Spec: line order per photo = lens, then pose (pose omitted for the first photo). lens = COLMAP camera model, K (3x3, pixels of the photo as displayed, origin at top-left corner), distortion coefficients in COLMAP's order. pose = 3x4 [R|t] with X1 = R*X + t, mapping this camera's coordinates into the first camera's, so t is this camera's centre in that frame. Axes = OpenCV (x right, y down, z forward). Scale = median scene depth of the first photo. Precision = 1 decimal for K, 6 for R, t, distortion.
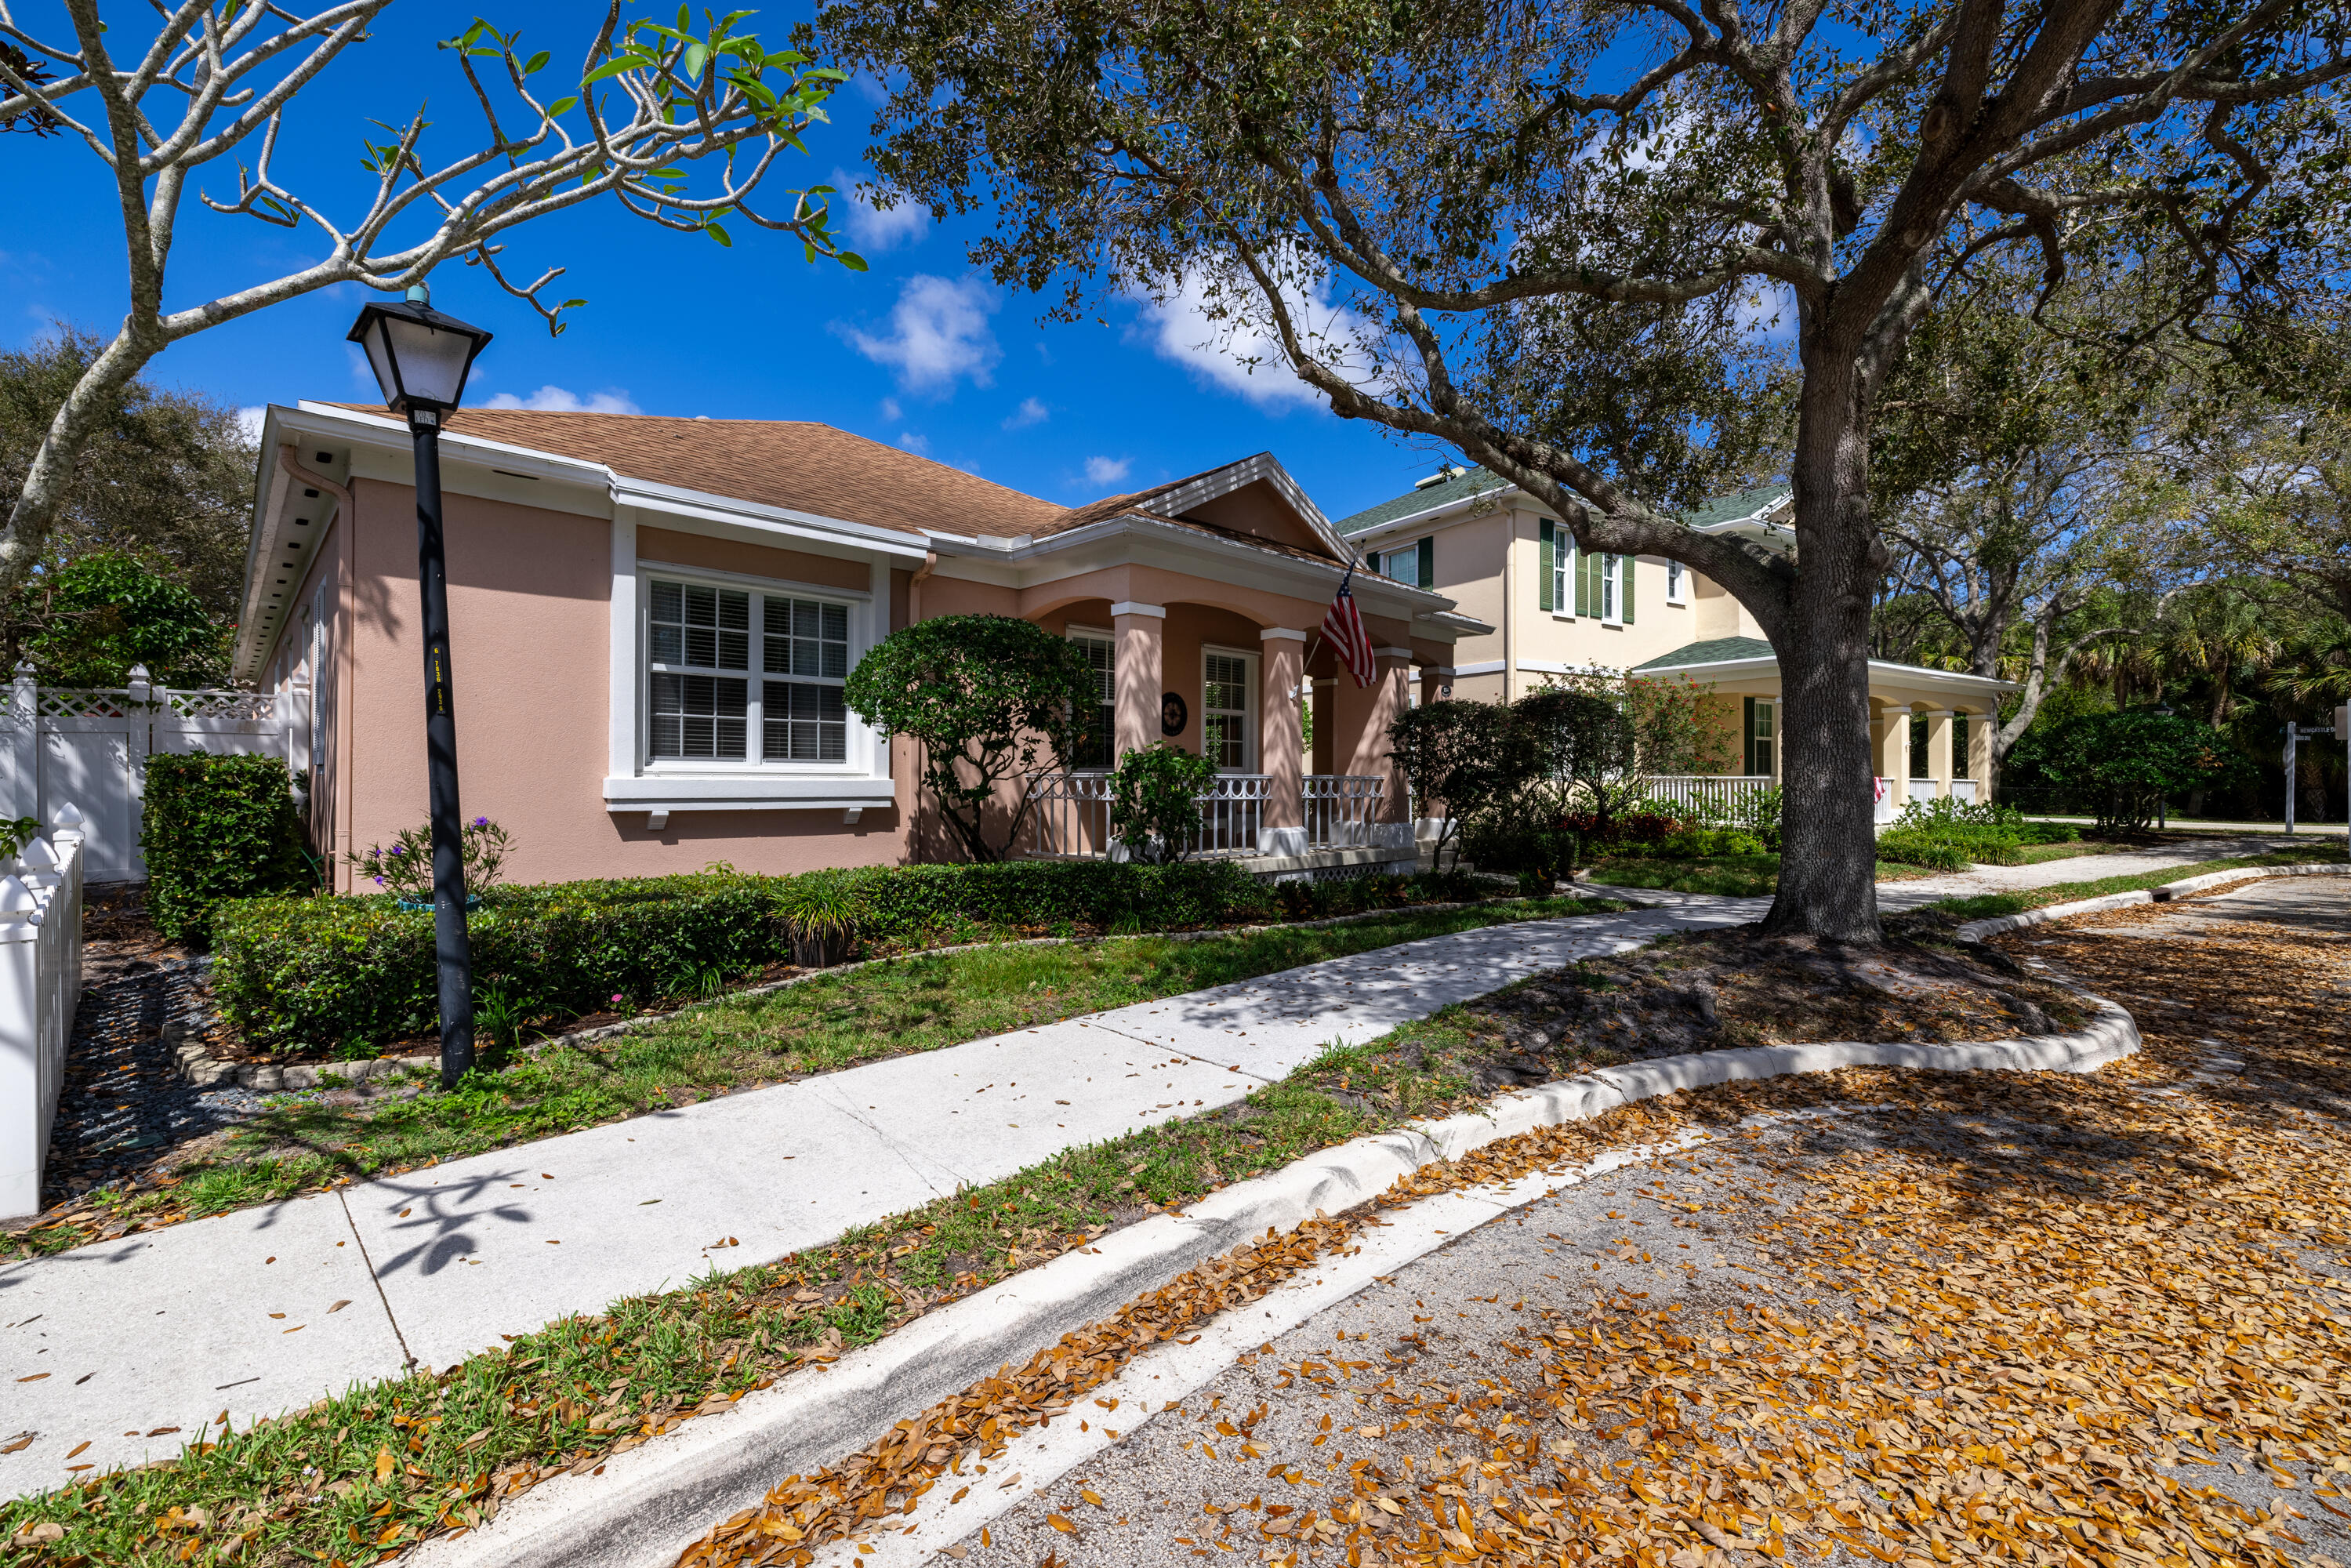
lens RADIAL K [[978.1, 0, 1184.6], [0, 978.1, 781.5], [0, 0, 1]] dist [0.000575, 0.000089]
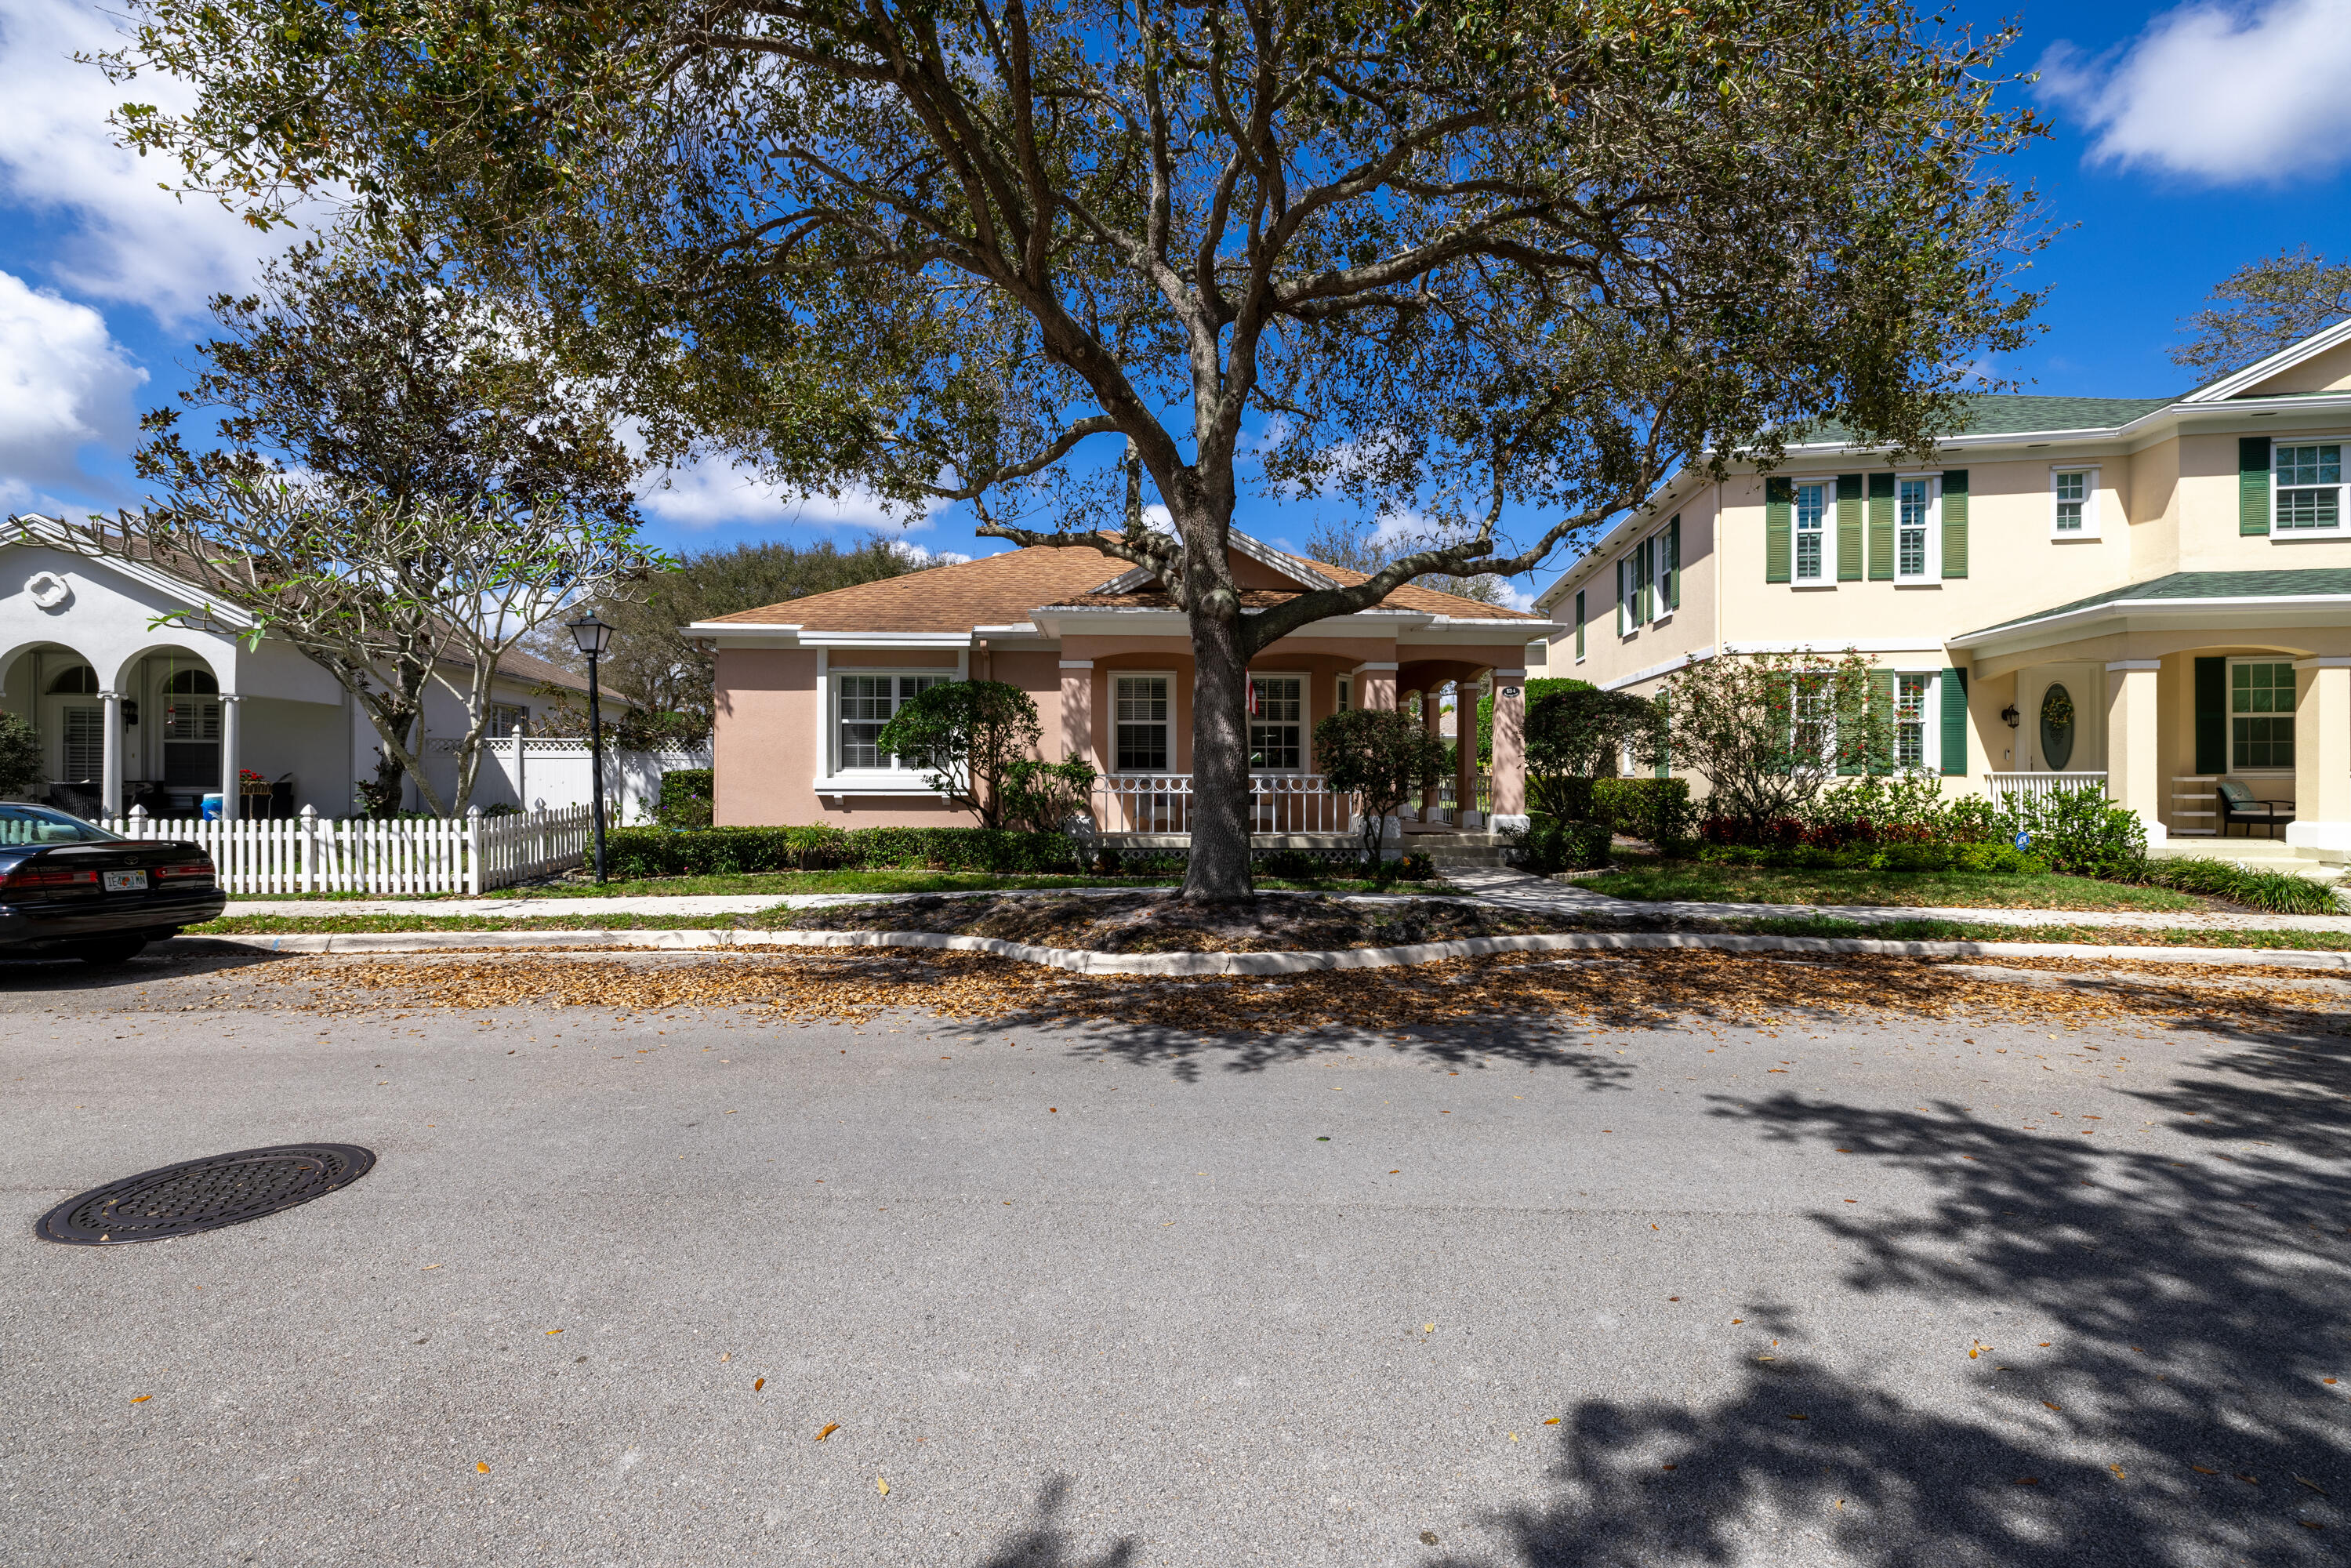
lens RADIAL K [[978.1, 0, 1184.6], [0, 978.1, 781.5], [0, 0, 1]] dist [0.000575, 0.000089]
pose [[0.751010, 0.001755, -0.660289, 1.174717], [0.002210, 0.999984, 0.005172, -0.005909], [0.660288, -0.005343, 0.750994, -0.009476]]
